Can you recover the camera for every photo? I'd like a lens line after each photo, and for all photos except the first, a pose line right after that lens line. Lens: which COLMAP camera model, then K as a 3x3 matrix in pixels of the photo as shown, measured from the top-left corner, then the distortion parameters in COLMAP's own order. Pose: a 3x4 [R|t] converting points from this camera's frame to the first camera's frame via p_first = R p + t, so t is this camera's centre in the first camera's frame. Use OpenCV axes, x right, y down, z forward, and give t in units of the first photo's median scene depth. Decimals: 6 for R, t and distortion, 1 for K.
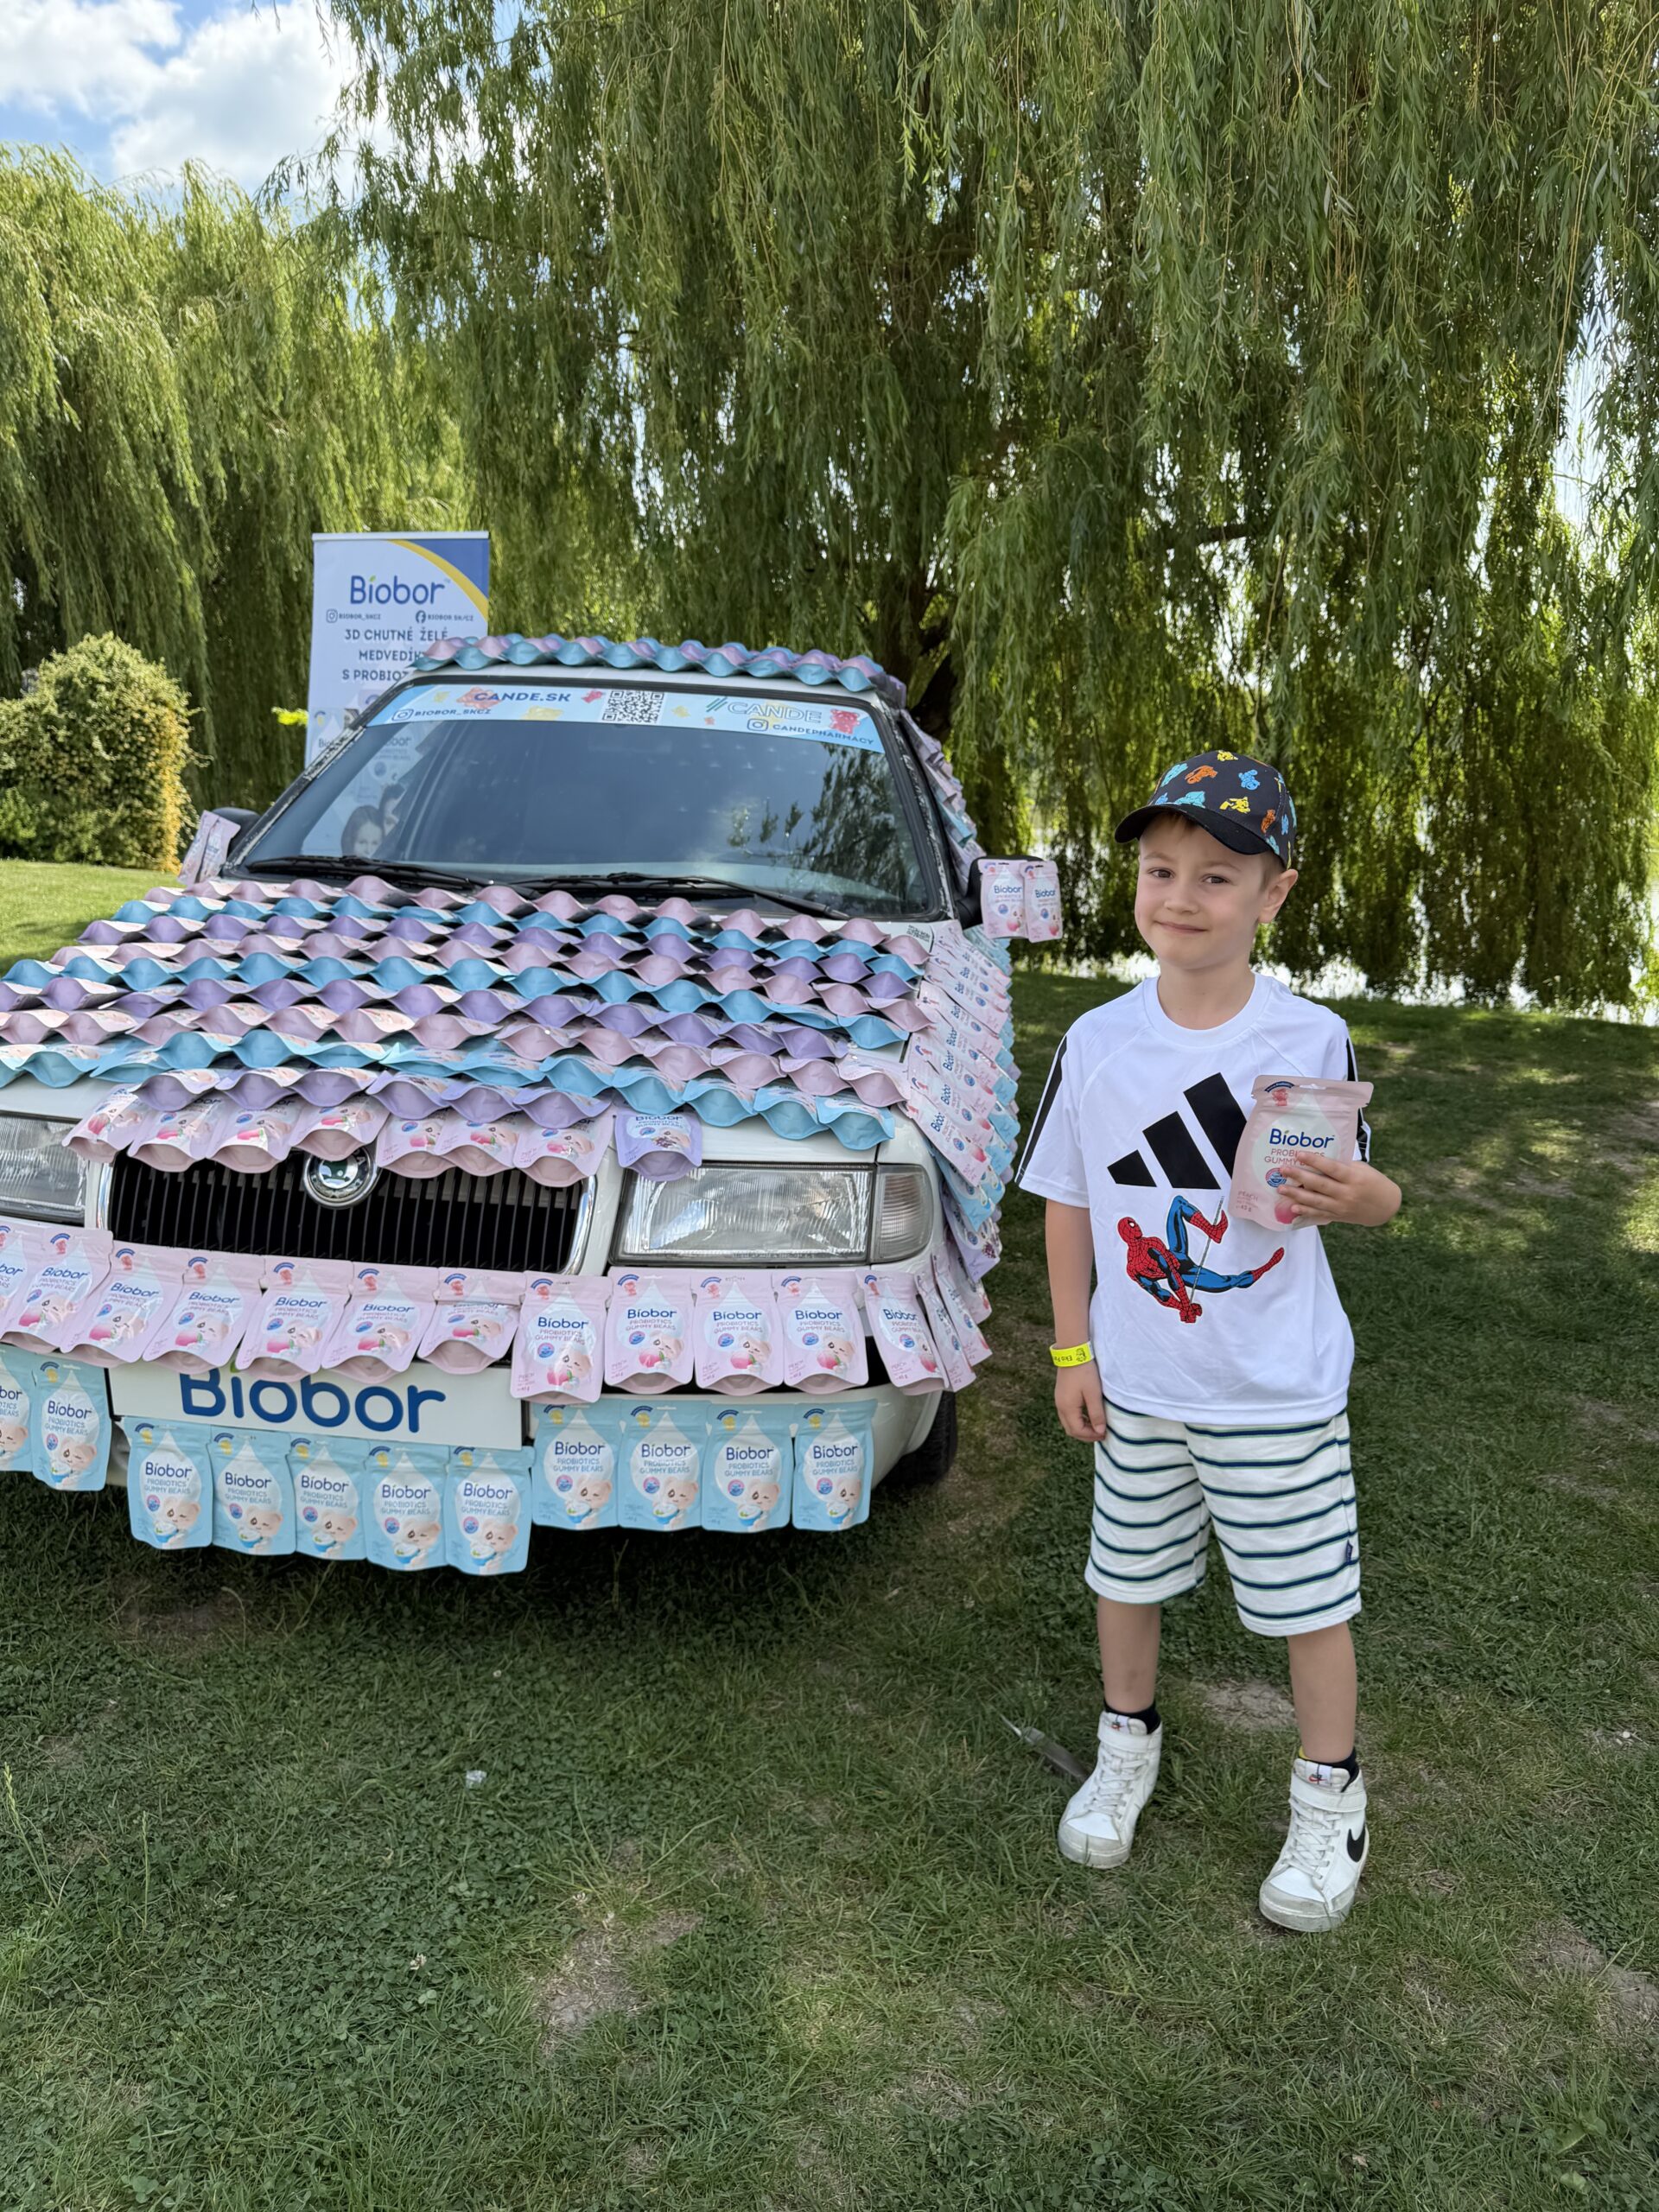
lens RADIAL K [[1565.5, 0, 886.1], [0, 1565.5, 1096.0], [0, 0, 1]] dist [0.032209, -0.082594]
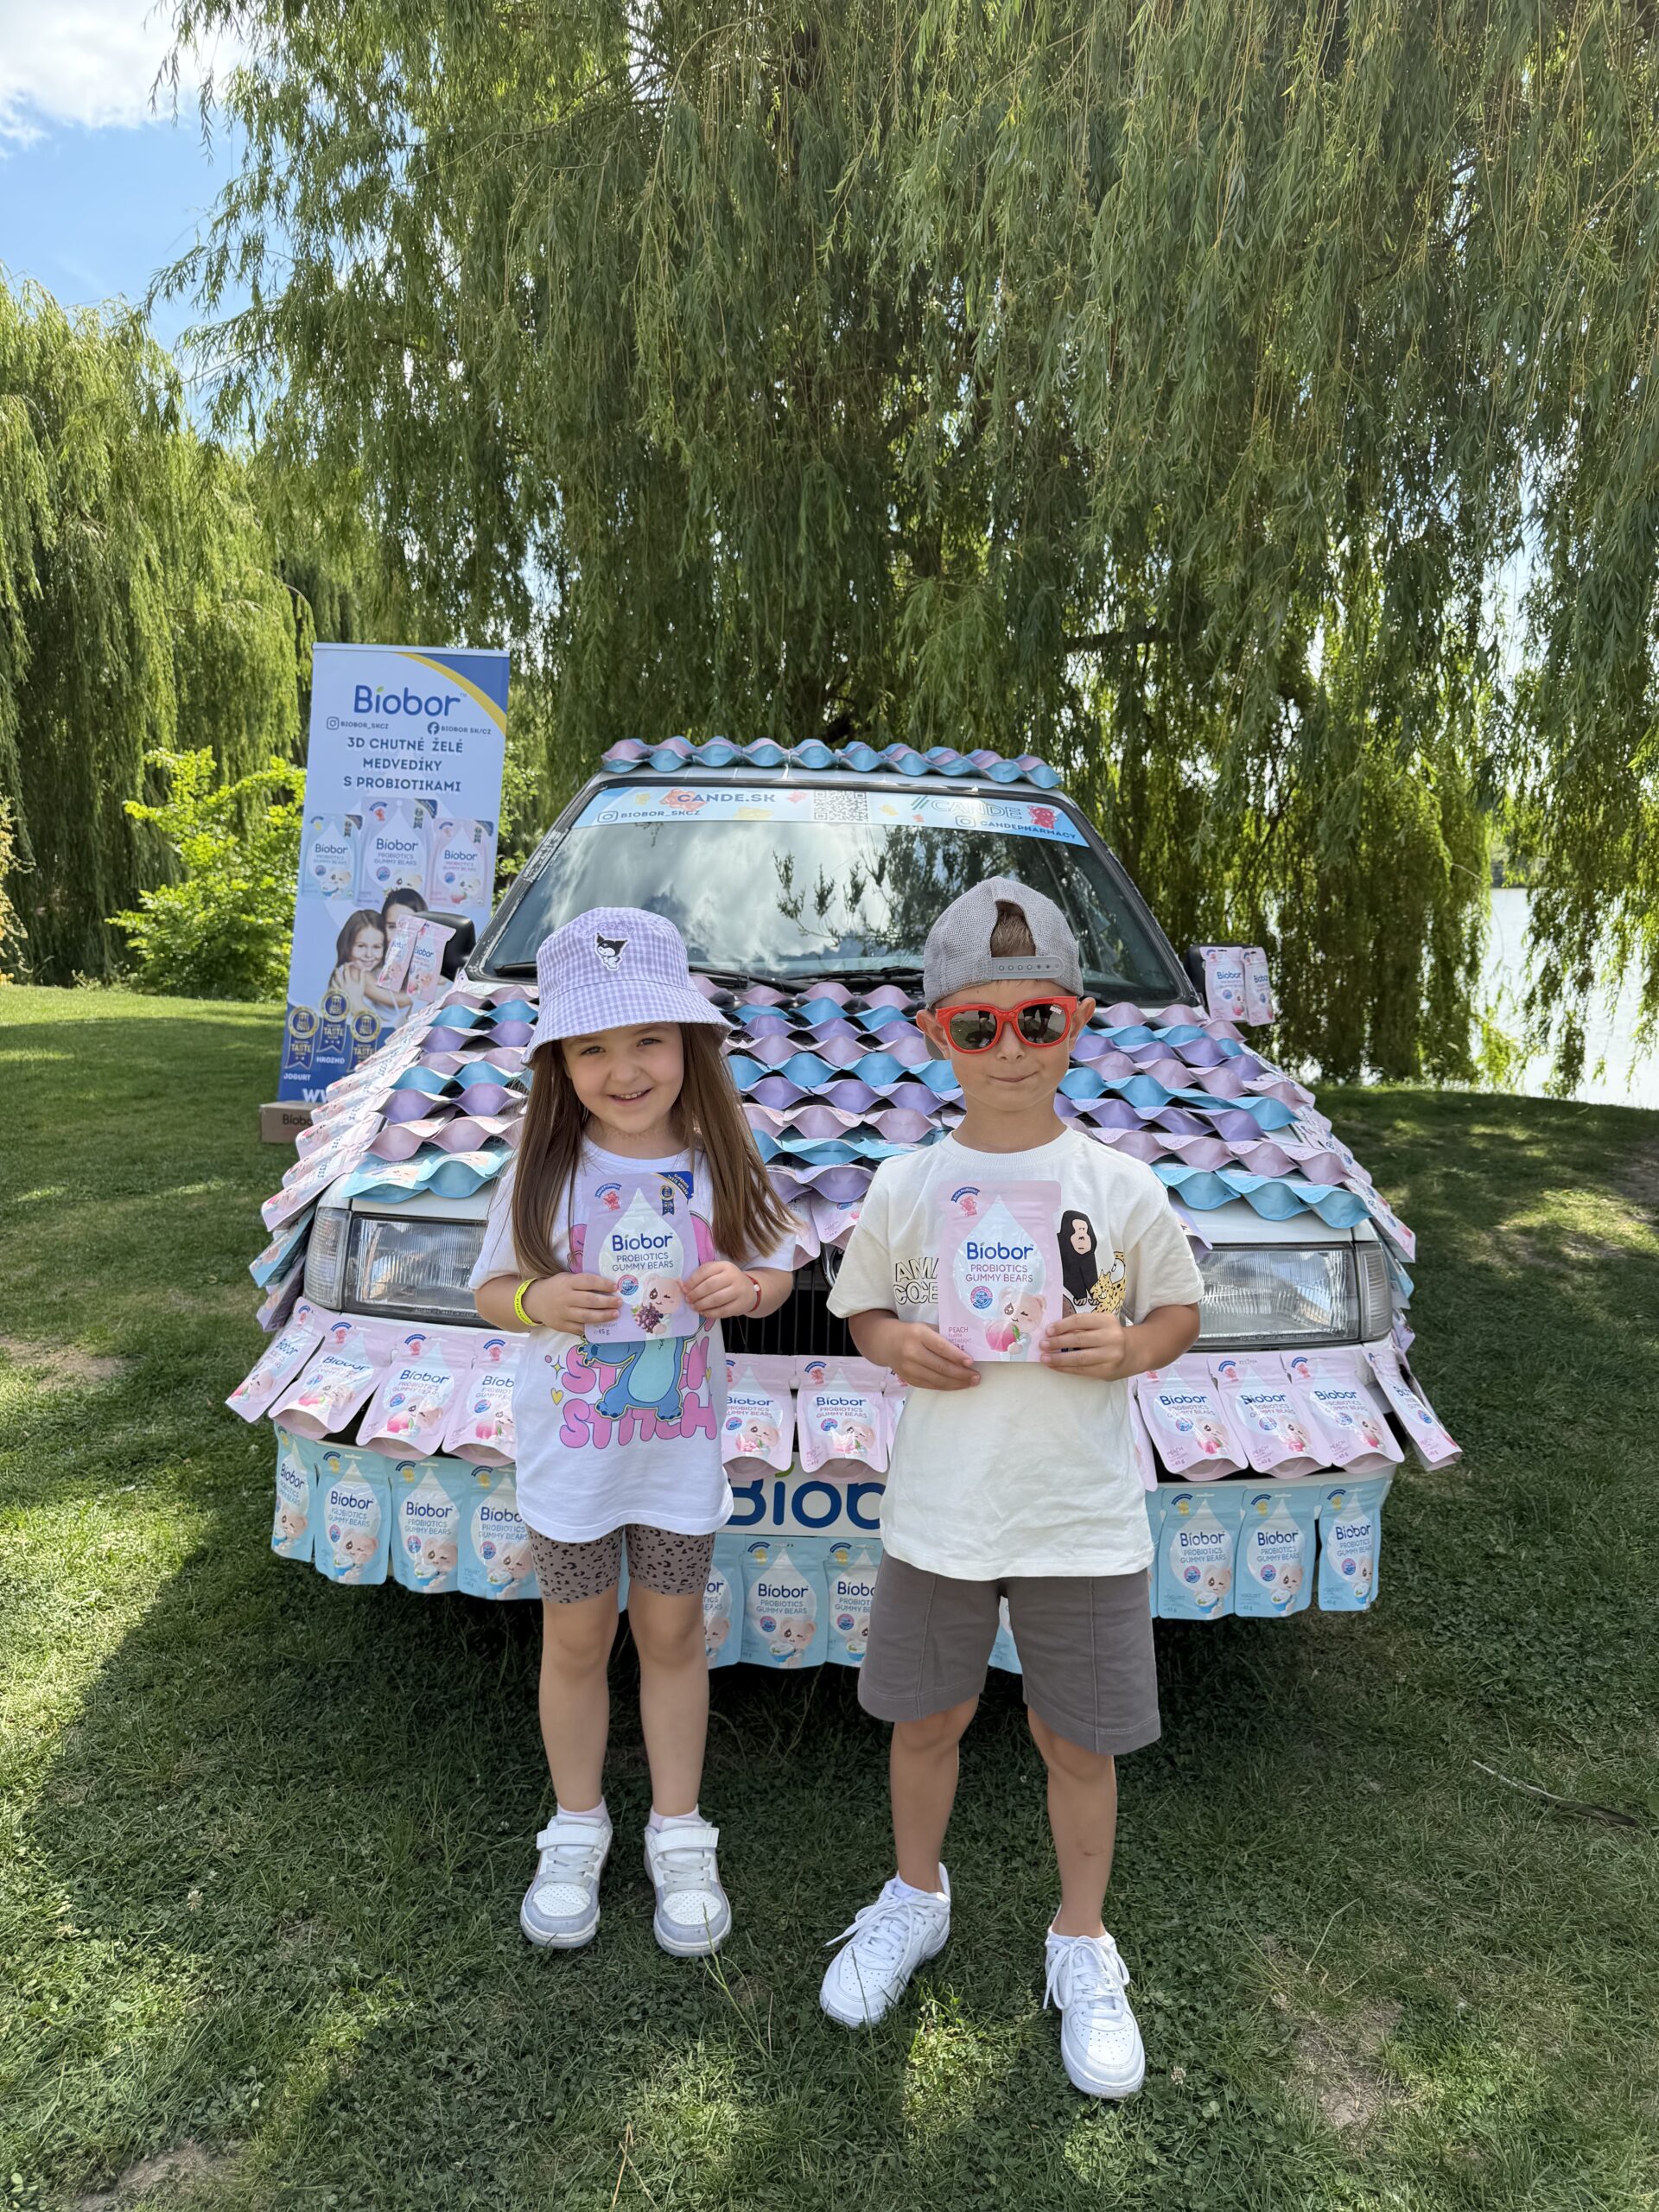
lens RADIAL K [[1562.1, 0, 815.3], [0, 1562.1, 1096.1], [0, 0, 1]] dist [0.087179, -0.157341]
pose [[0.994824, -0.026306, 0.098144, -0.381058], [0.032267, 0.997698, -0.059652, -0.001594], [-0.096349, 0.062510, 0.993383, 0.009467]]
